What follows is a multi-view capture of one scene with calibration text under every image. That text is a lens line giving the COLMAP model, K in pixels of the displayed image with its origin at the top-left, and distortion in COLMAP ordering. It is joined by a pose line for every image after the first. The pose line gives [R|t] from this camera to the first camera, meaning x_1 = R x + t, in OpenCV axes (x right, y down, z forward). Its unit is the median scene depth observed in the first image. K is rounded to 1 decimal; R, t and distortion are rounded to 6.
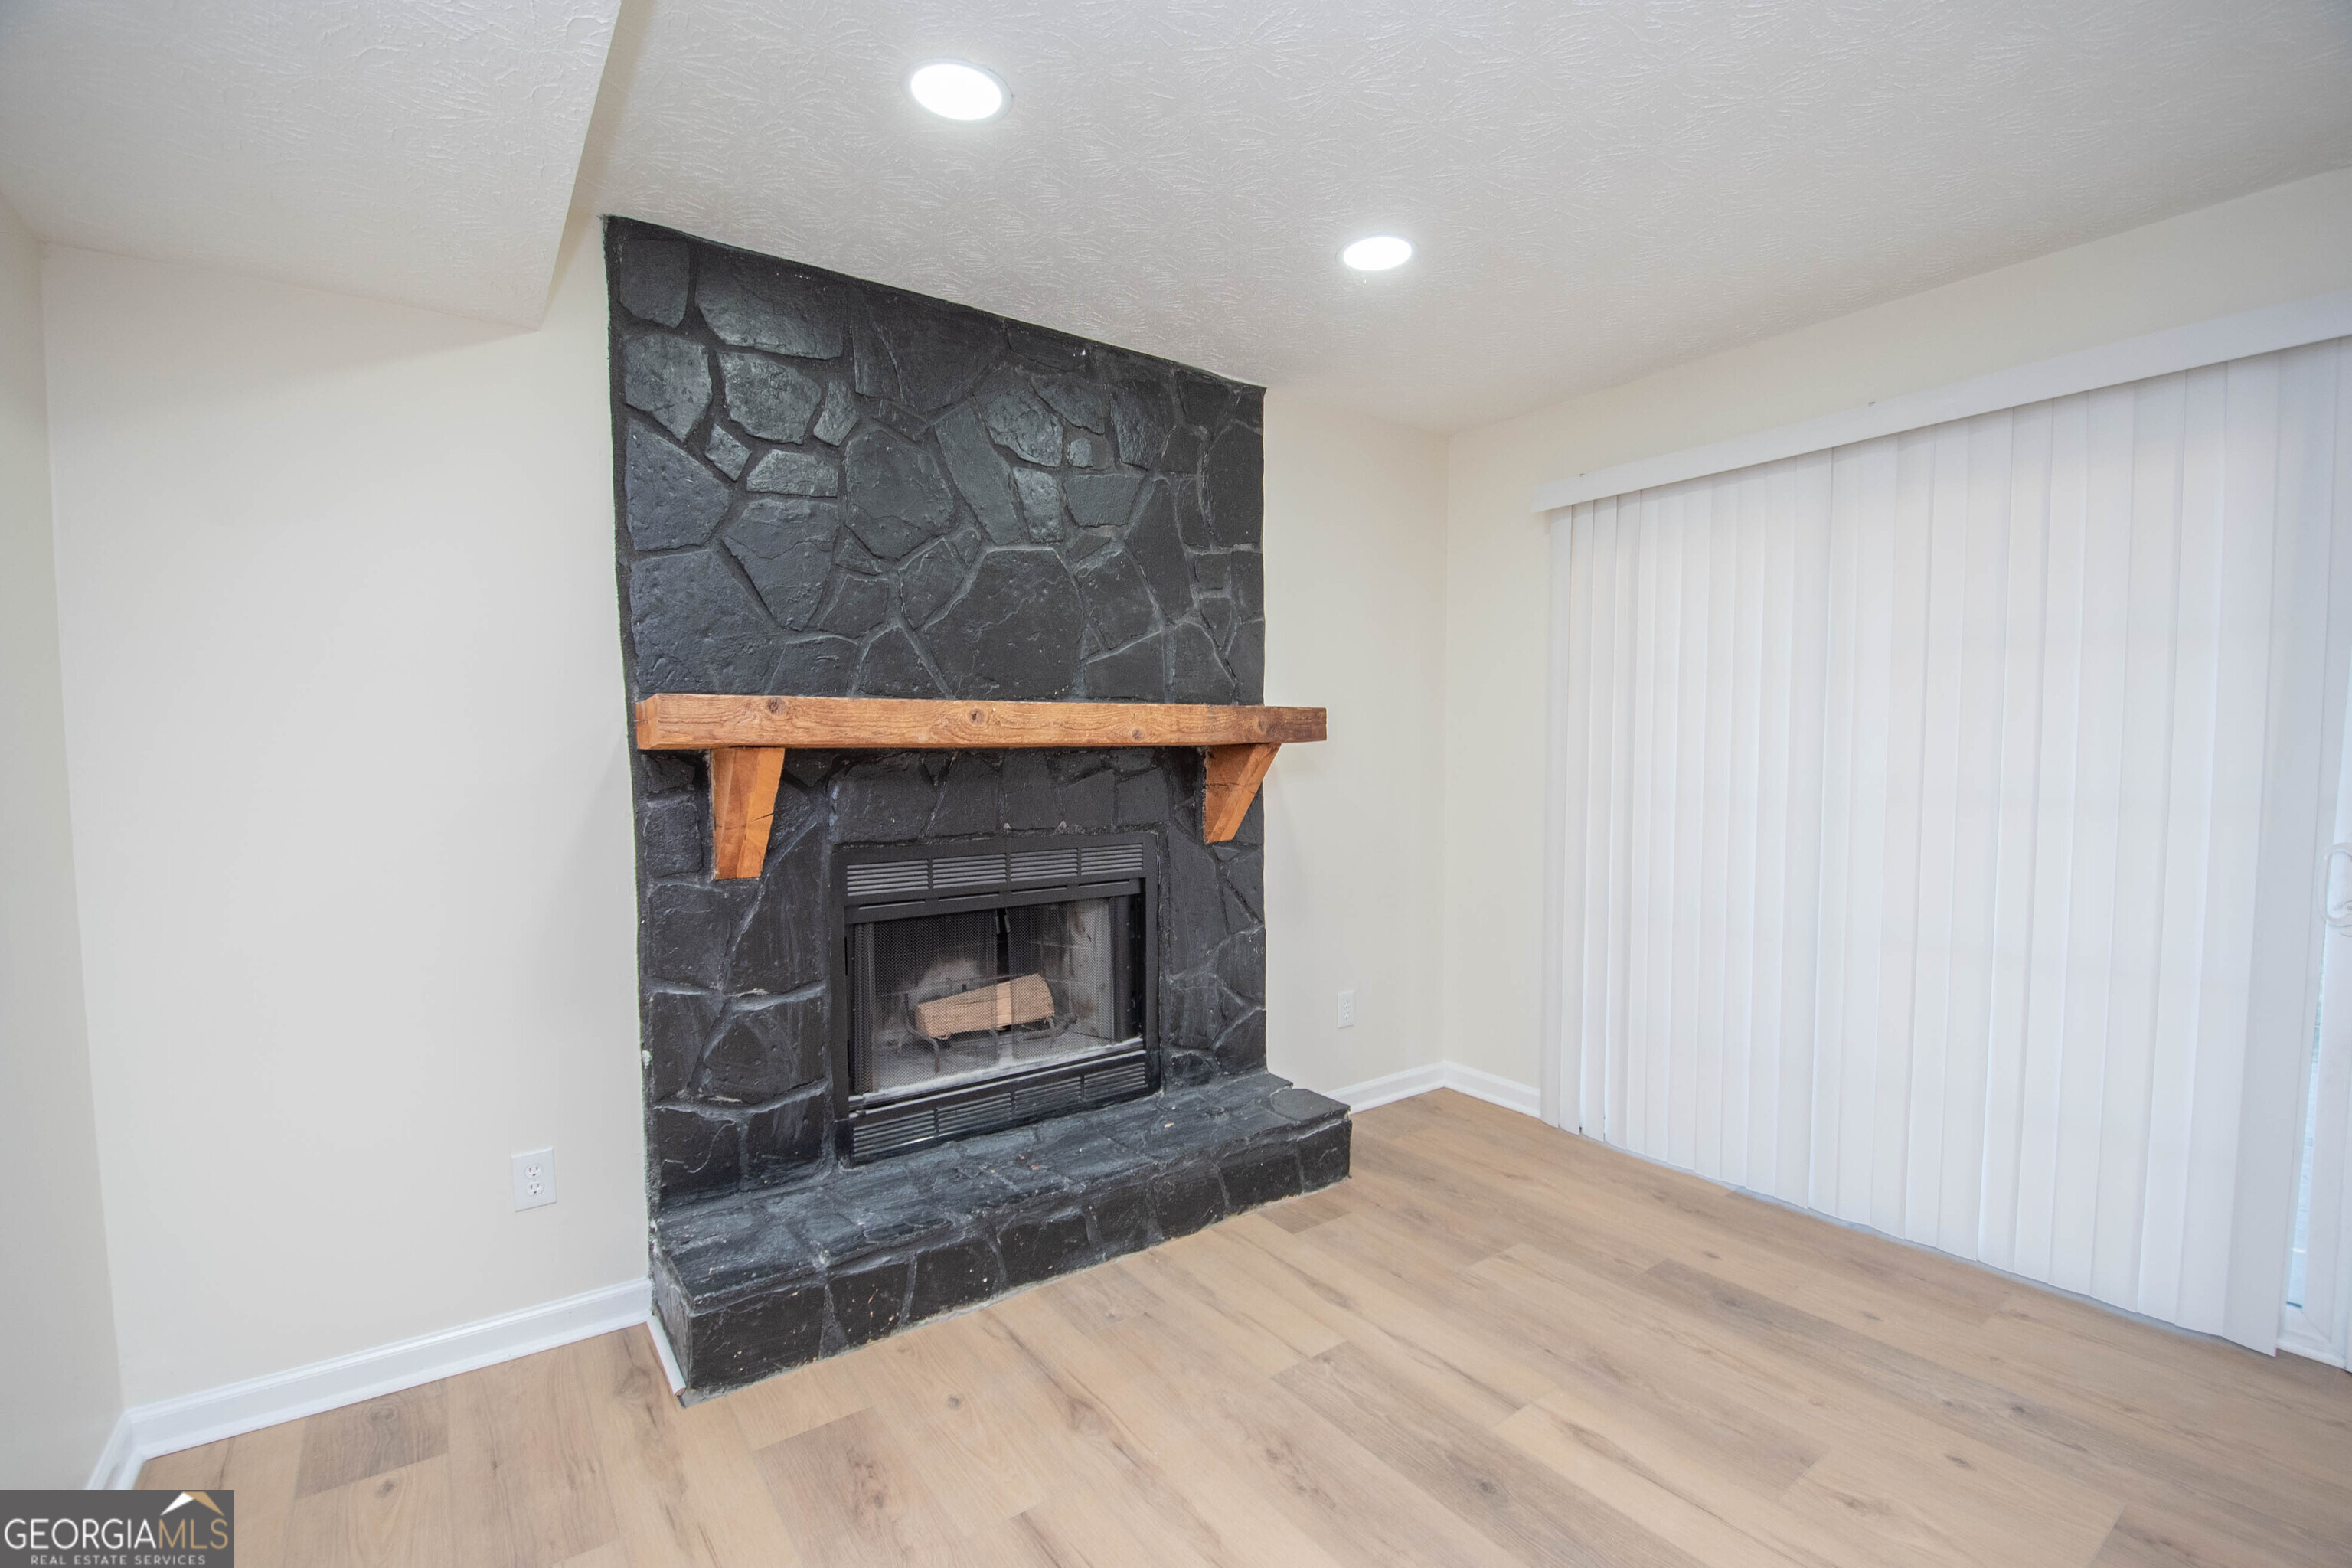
lens RADIAL K [[1030.6, 0, 1182.9], [0, 1030.6, 801.3], [0, 0, 1]] dist [0.000216, -0.016213]
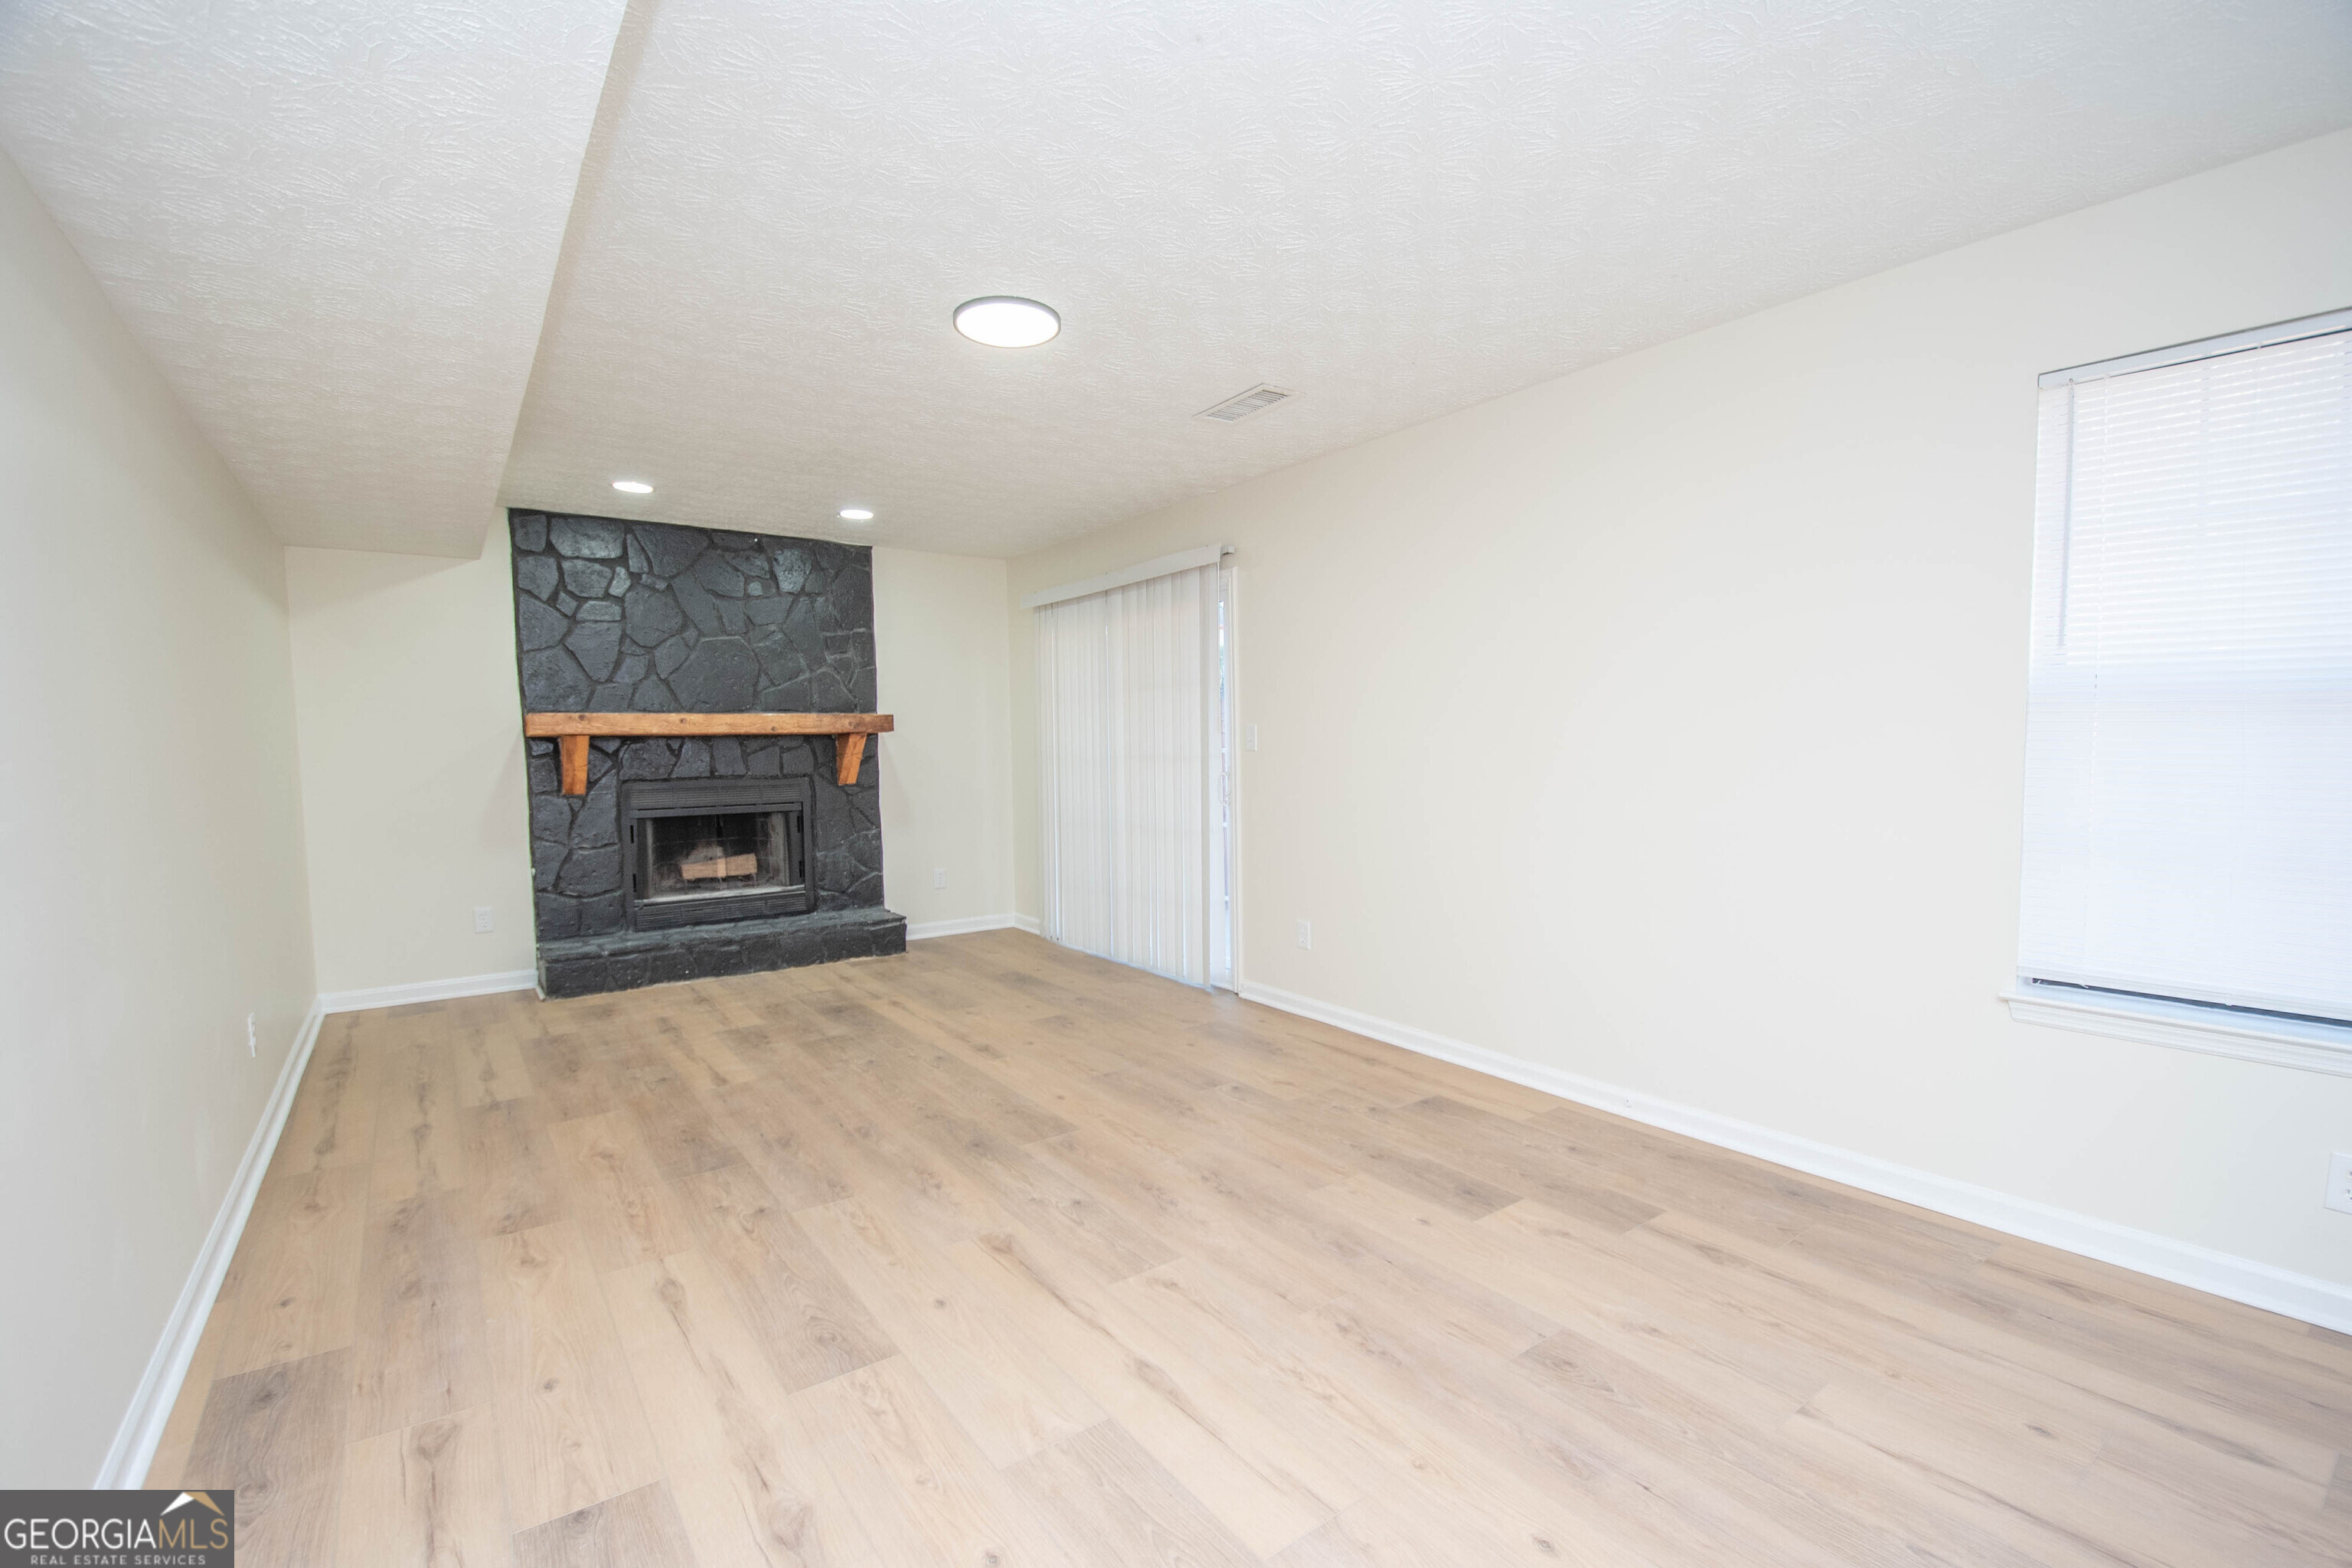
lens RADIAL K [[1031.3, 0, 1180.6], [0, 1031.3, 806.4], [0, 0, 1]] dist [0.018509, -0.026989]
pose [[0.999978, -0.005102, 0.004204, 0.829356], [0.005040, 0.999882, 0.014507, 0.071570], [-0.004278, -0.014486, 0.999886, -1.190007]]
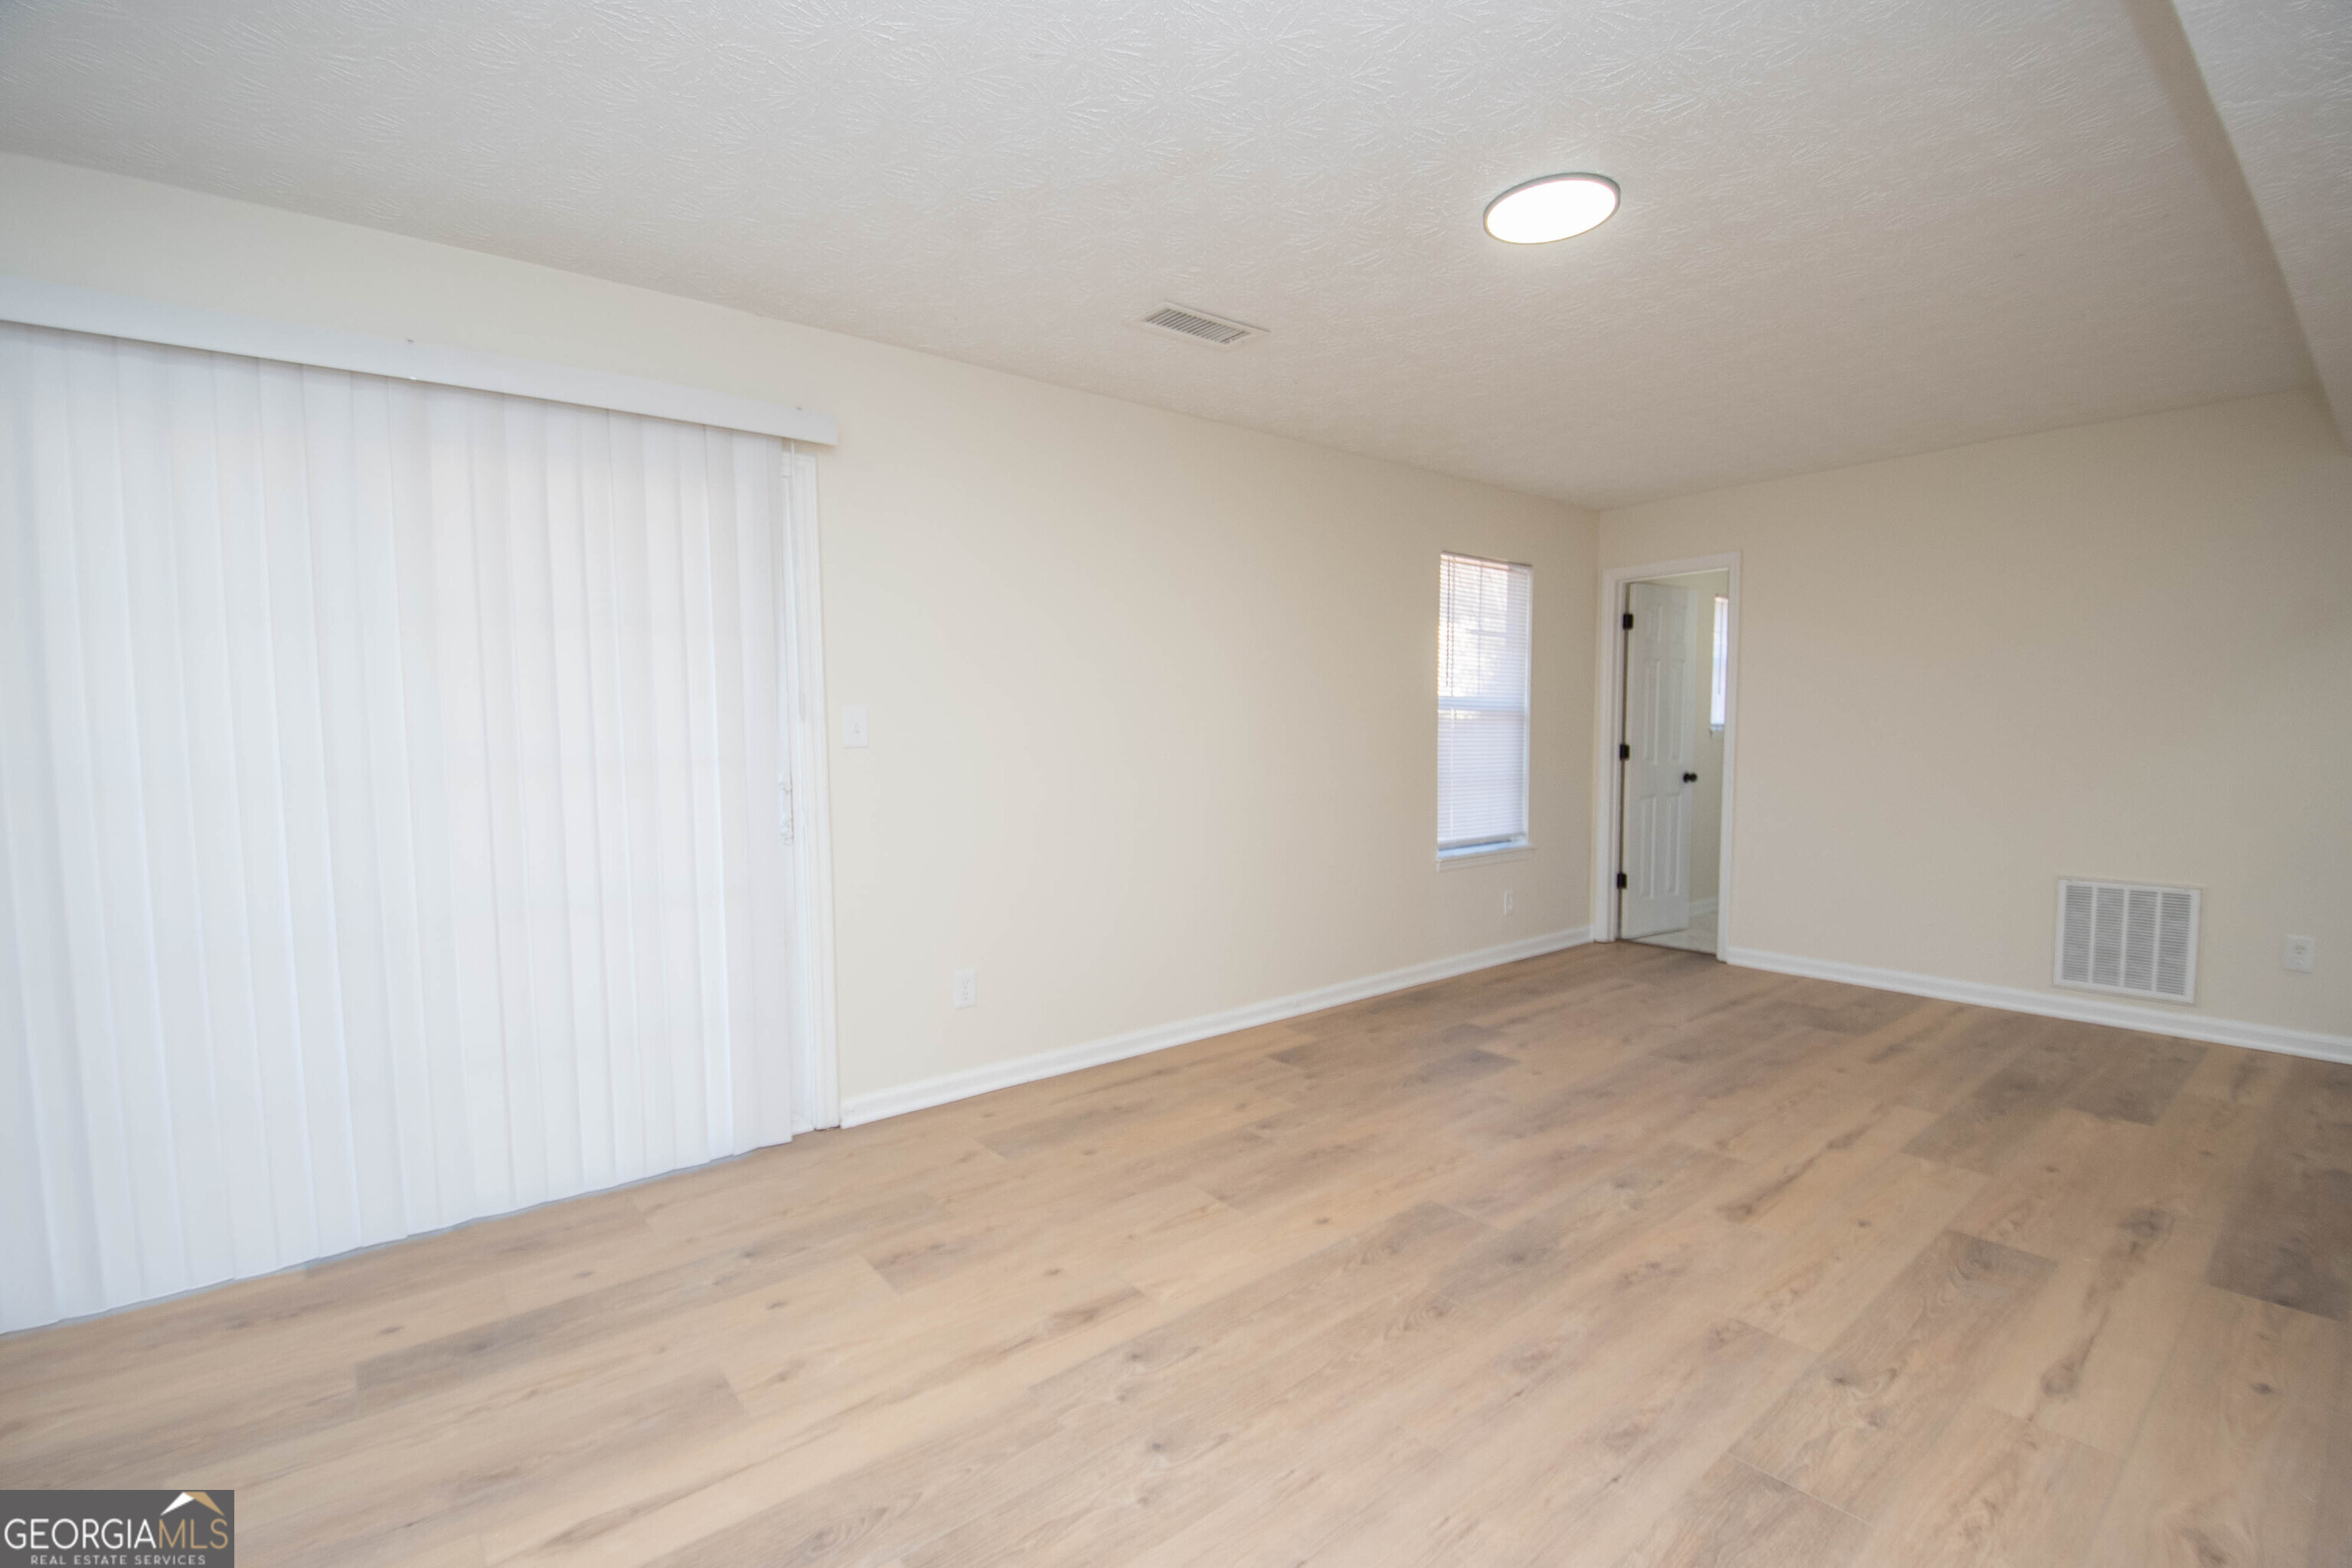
lens RADIAL K [[1019.4, 0, 1177.5], [0, 1019.4, 819.1], [0, 0, 1]] dist [0.014698, -0.025617]
pose [[-0.047393, -0.077549, 0.995861, -0.304868], [0.059350, 0.995002, 0.080306, 0.005117], [-0.997112, 0.062911, -0.042554, 0.391092]]
